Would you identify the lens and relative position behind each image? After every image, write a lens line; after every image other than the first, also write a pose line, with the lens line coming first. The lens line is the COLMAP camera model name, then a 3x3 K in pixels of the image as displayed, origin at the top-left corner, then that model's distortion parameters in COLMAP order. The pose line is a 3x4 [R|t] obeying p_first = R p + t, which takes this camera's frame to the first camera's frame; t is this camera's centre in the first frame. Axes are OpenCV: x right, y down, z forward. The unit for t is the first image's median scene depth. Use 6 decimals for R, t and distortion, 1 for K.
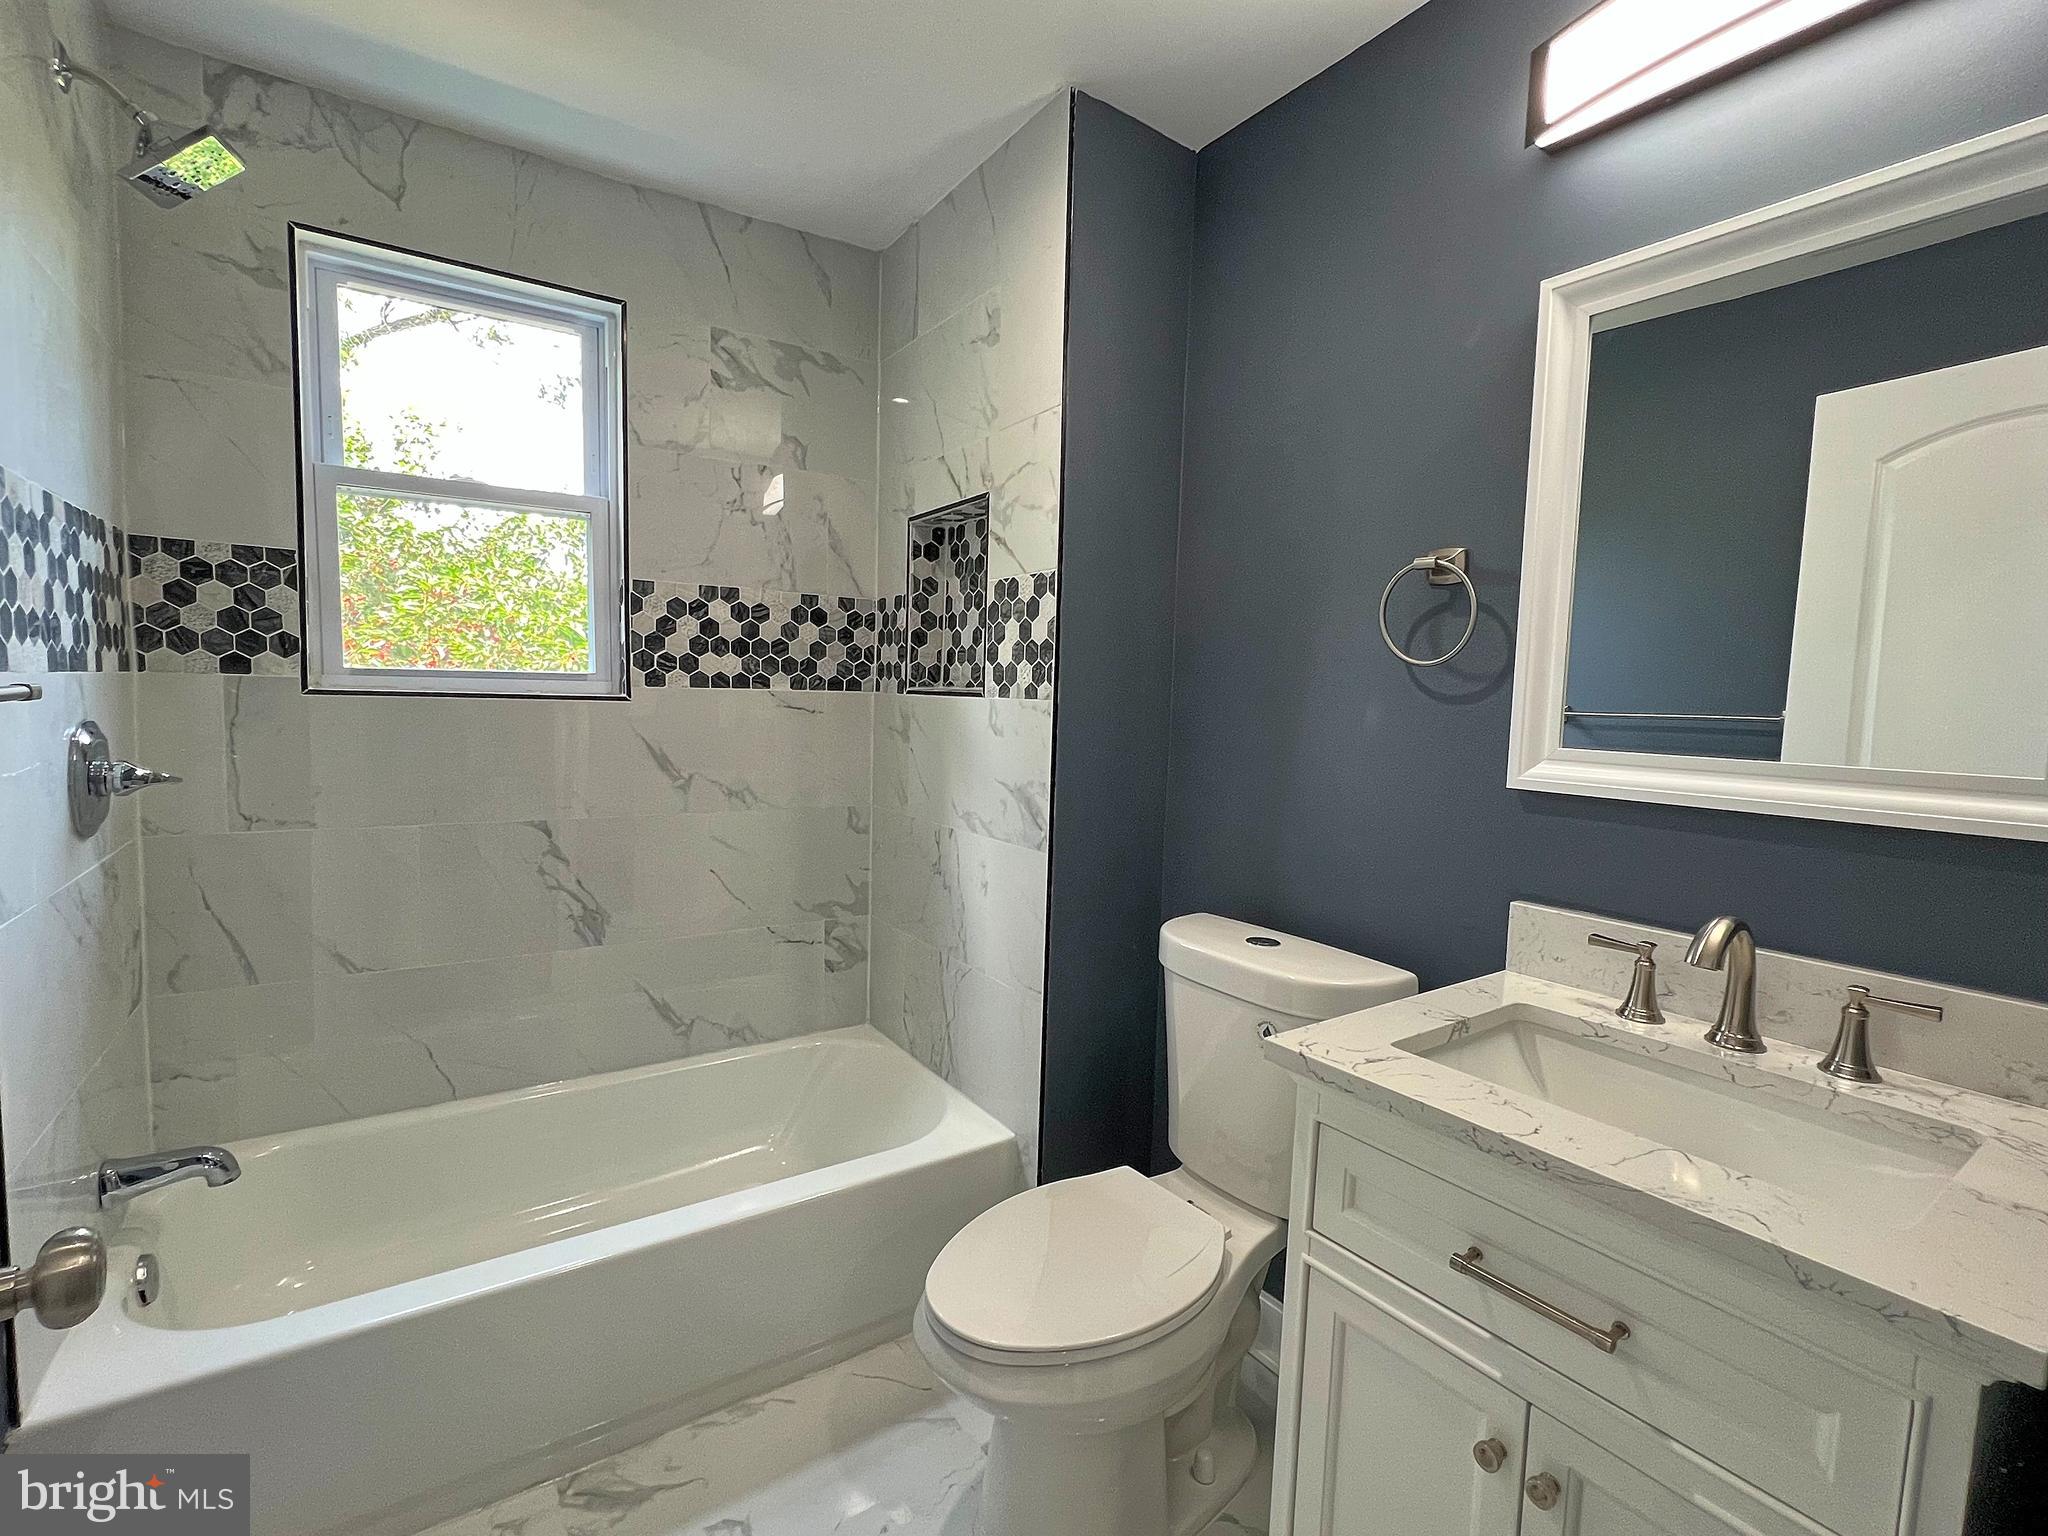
lens RADIAL K [[929.5, 0, 1015.4], [0, 929.5, 767.5], [0, 0, 1]] dist [-0.000695, -0.000208]
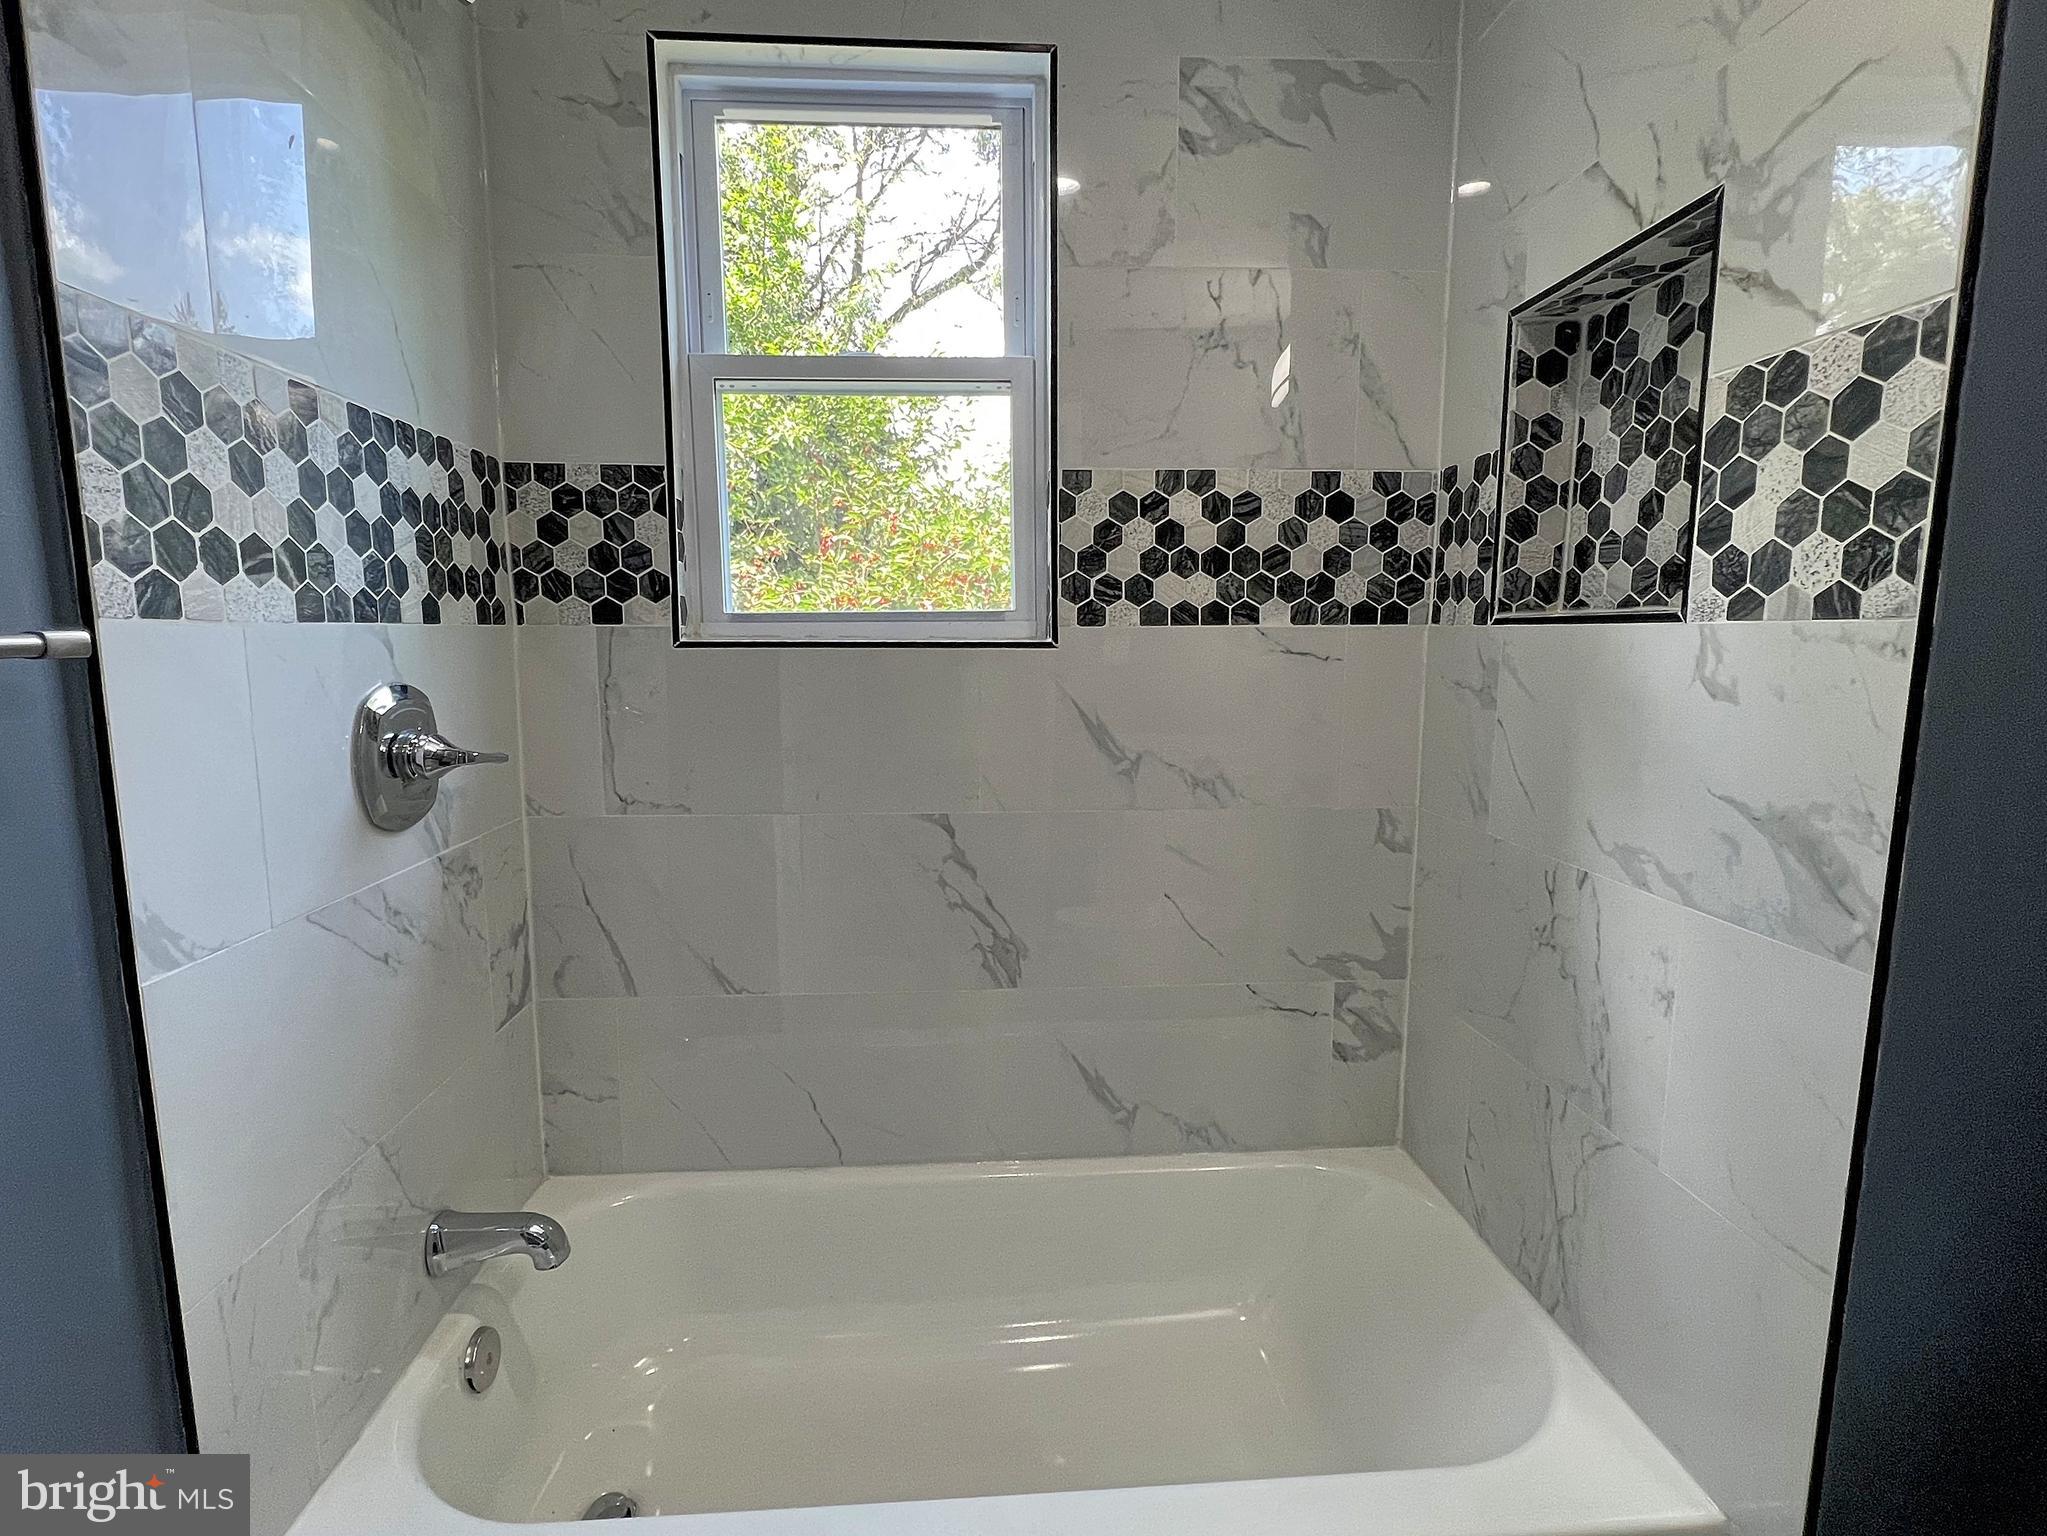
lens RADIAL K [[948.2, 0, 1017.4], [0, 948.2, 764.8], [0, 0, 1]] dist [-0.001021, 0.000282]
pose [[0.865706, 0.036974, -0.499186, -0.081626], [-0.013238, 0.998611, 0.051008, -0.019647], [0.500378, -0.037550, 0.864992, 0.363819]]
